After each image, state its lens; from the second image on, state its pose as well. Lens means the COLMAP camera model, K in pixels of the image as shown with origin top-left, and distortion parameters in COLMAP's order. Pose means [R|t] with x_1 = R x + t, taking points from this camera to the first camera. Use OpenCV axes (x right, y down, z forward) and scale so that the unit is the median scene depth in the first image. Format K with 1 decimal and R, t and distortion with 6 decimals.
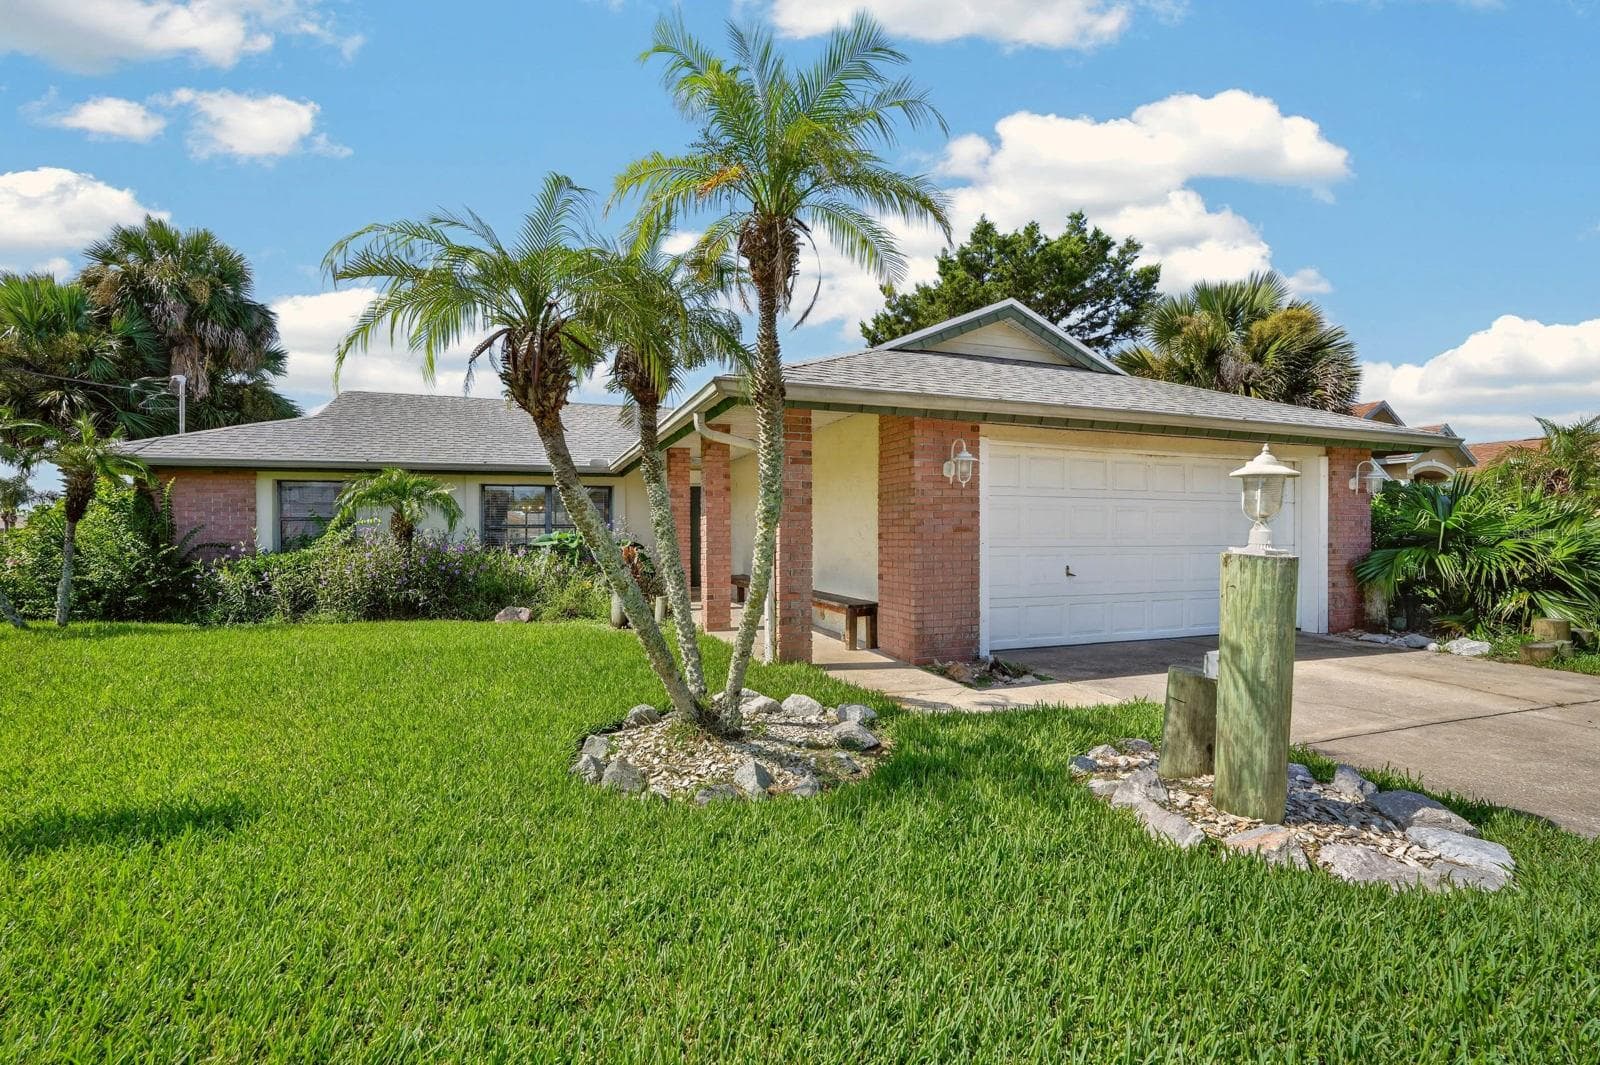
lens RADIAL K [[701.2, 0, 806.2], [0, 701.2, 541.0], [0, 0, 1]] dist [0.000718, 0.000407]
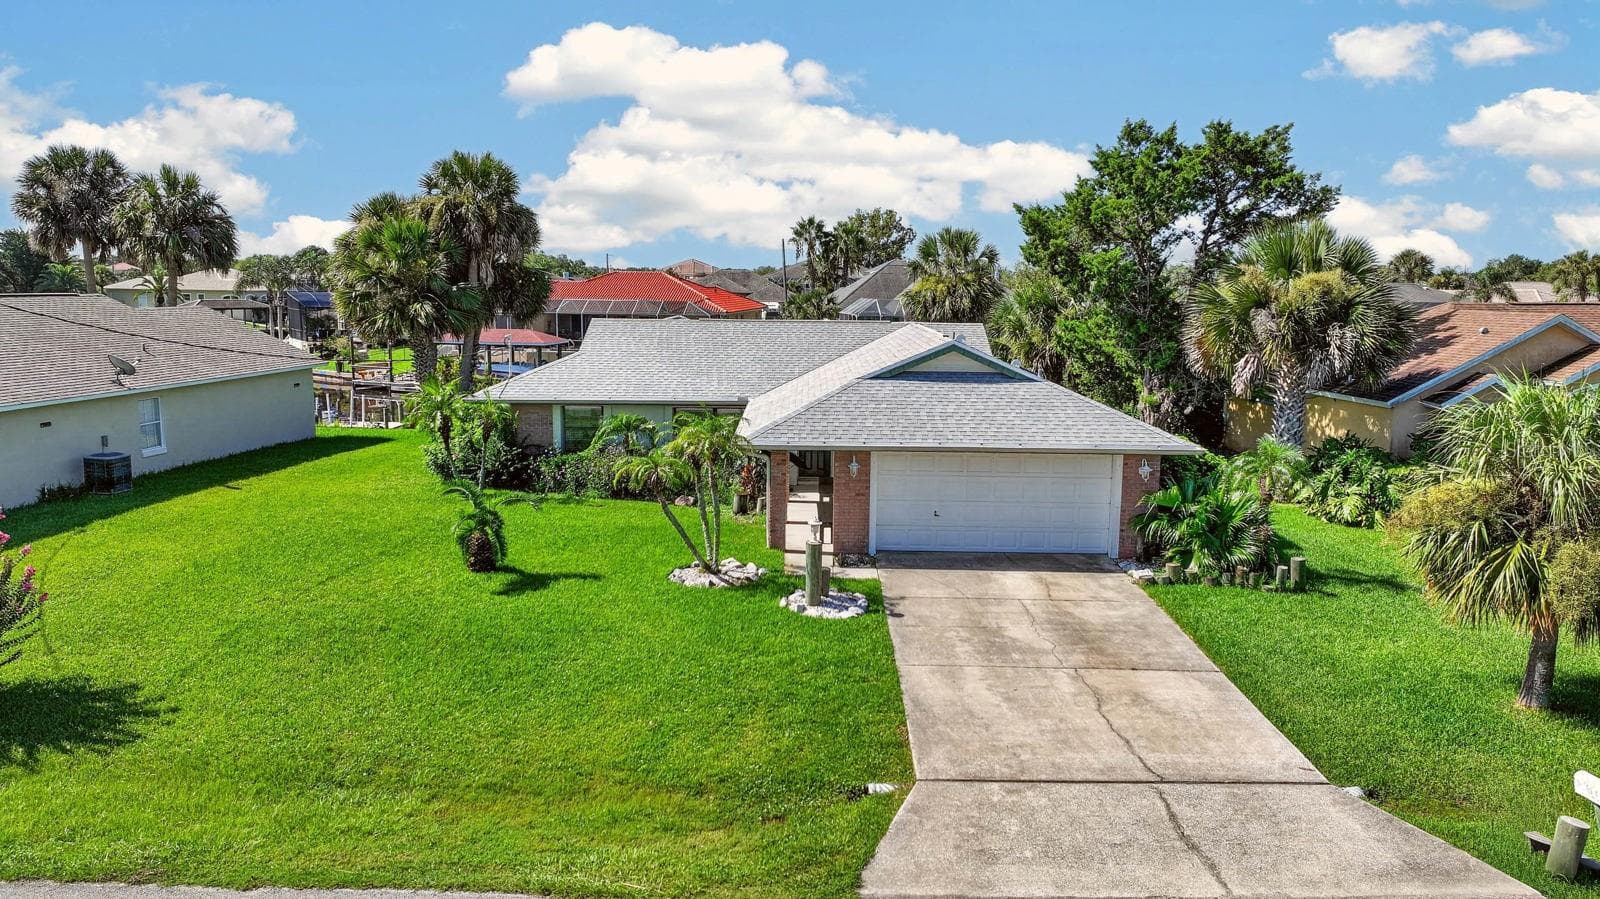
lens RADIAL K [[1160.3, 0, 800.0], [0, 1160.3, 449.5], [0, 0, 1]] dist [0.010213, 0.001506]
pose [[0.930842, 0.069821, -0.358690, 0.766227], [-0.019646, 0.989719, 0.141672, -0.381132], [0.364894, -0.124827, 0.922643, -1.347932]]
